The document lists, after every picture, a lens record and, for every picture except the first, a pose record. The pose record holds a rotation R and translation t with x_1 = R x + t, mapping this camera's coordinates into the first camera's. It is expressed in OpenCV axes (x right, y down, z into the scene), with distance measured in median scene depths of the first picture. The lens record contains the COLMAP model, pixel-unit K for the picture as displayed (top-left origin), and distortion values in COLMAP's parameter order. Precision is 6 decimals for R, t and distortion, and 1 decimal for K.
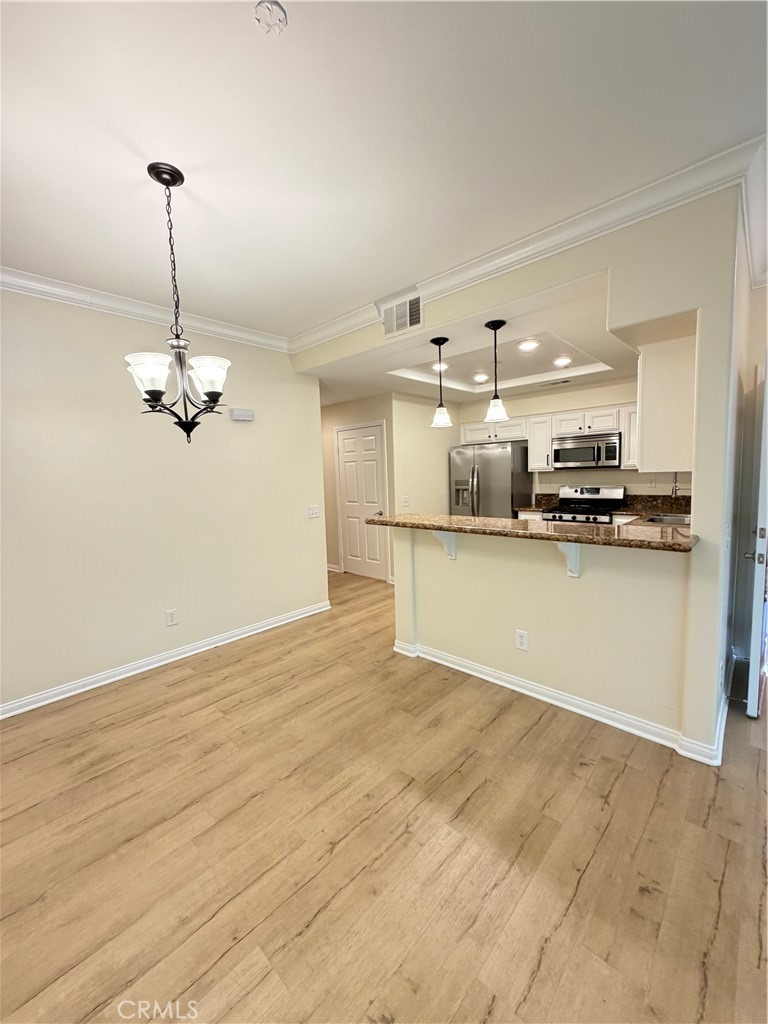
lens RADIAL K [[407.3, 0, 378.5], [0, 407.3, 510.2], [0, 0, 1]] dist [0.000650, -0.000037]
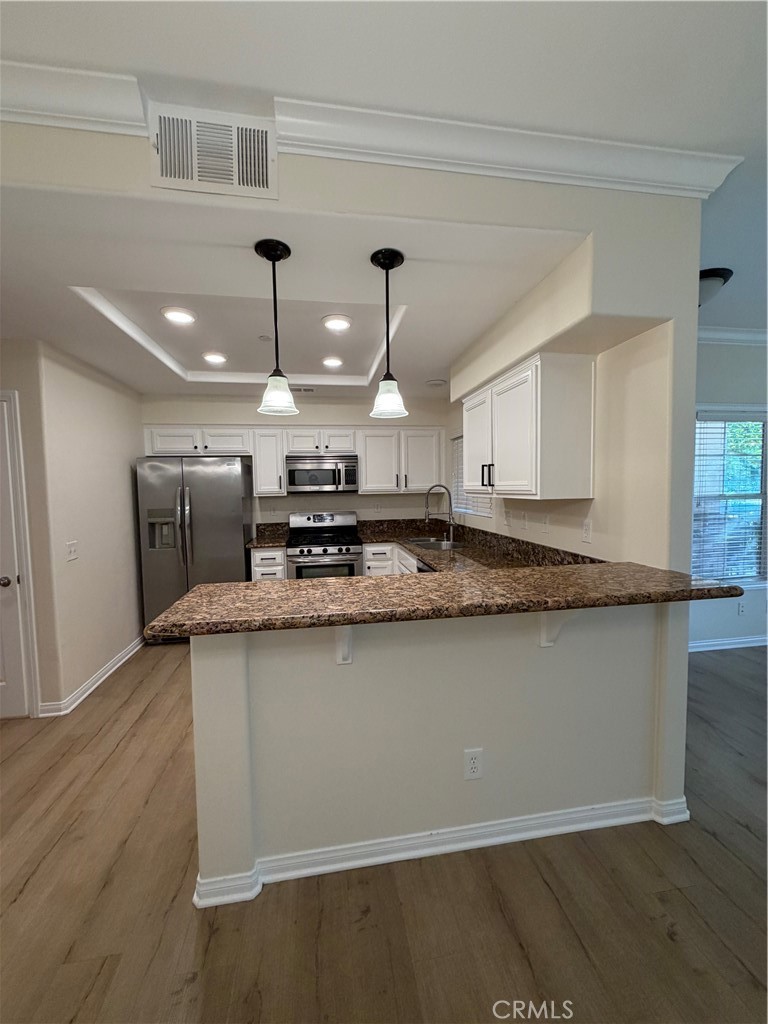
lens RADIAL K [[407.3, 0, 380.3], [0, 407.3, 509.3], [0, 0, 1]] dist [0.000650, -0.000037]
pose [[0.606232, -0.024176, 0.794920, -0.120471], [0.072359, 0.997069, -0.024859, -0.036565], [-0.791989, 0.072590, 0.606205, 0.370381]]
